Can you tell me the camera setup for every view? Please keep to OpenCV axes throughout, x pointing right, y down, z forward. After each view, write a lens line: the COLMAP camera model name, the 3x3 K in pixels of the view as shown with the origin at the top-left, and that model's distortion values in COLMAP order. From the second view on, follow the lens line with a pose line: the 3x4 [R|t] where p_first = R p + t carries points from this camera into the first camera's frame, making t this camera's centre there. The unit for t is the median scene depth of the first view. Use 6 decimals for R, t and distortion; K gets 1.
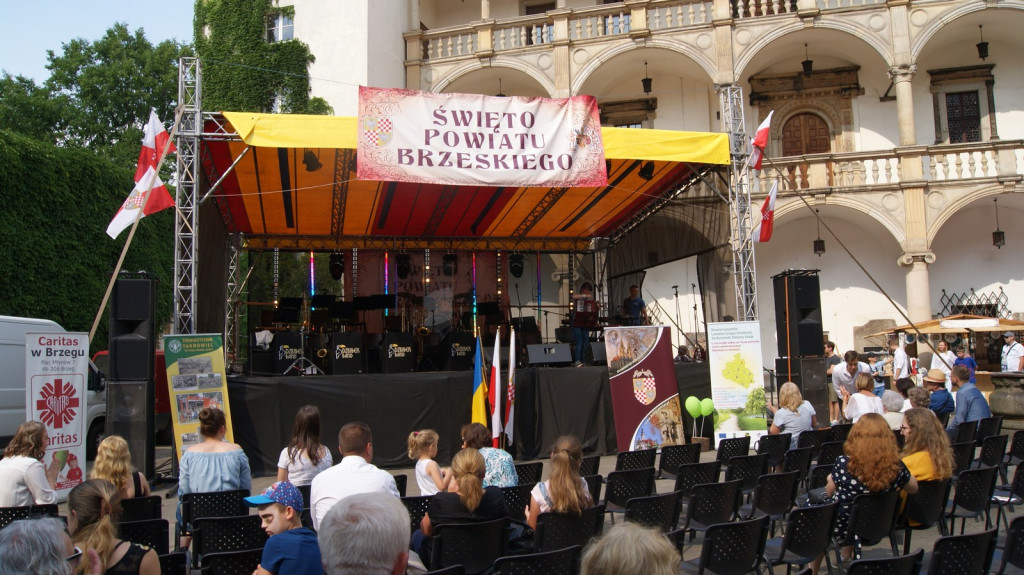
lens RADIAL K [[816.2, 0, 512.0], [0, 816.2, 287.5], [0, 0, 1]] dist [-0.085401, 0.006293]
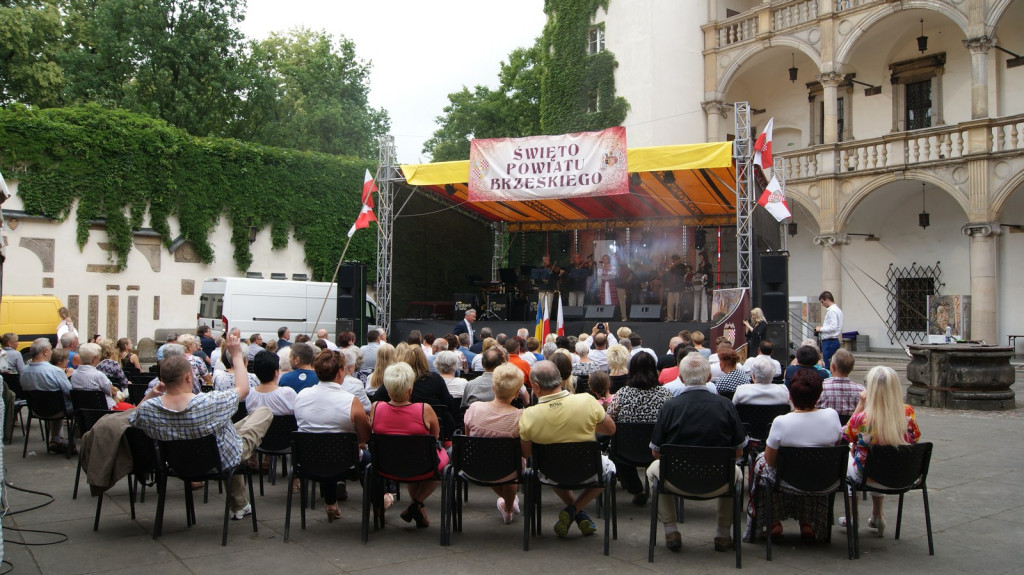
lens RADIAL K [[816.2, 0, 512.0], [0, 816.2, 287.5], [0, 0, 1]] dist [-0.085401, 0.006293]
pose [[0.809814, 0.007423, -0.586639, 0.772800], [0.031159, 0.997965, 0.055640, -0.049470], [0.585858, -0.063337, 0.807935, -0.223053]]
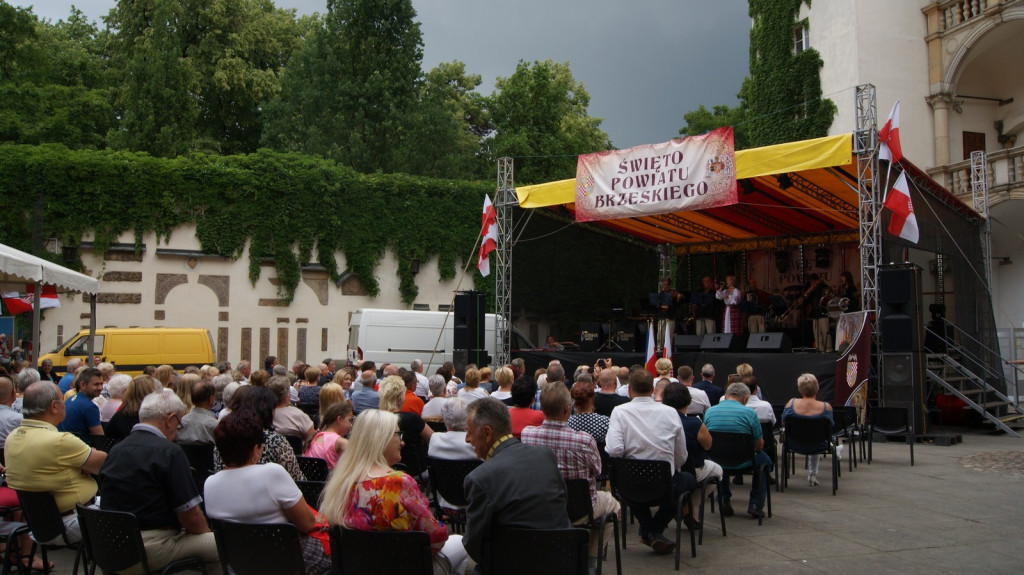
lens RADIAL K [[831.6, 0, 512.0], [0, 831.6, 287.5], [0, 0, 1]] dist [-0.087353, 0.012419]
pose [[0.561293, -0.032825, -0.826966, 0.930051], [0.059354, 0.998237, 0.000662, -0.023101], [0.825486, -0.049455, 0.562252, 0.067358]]
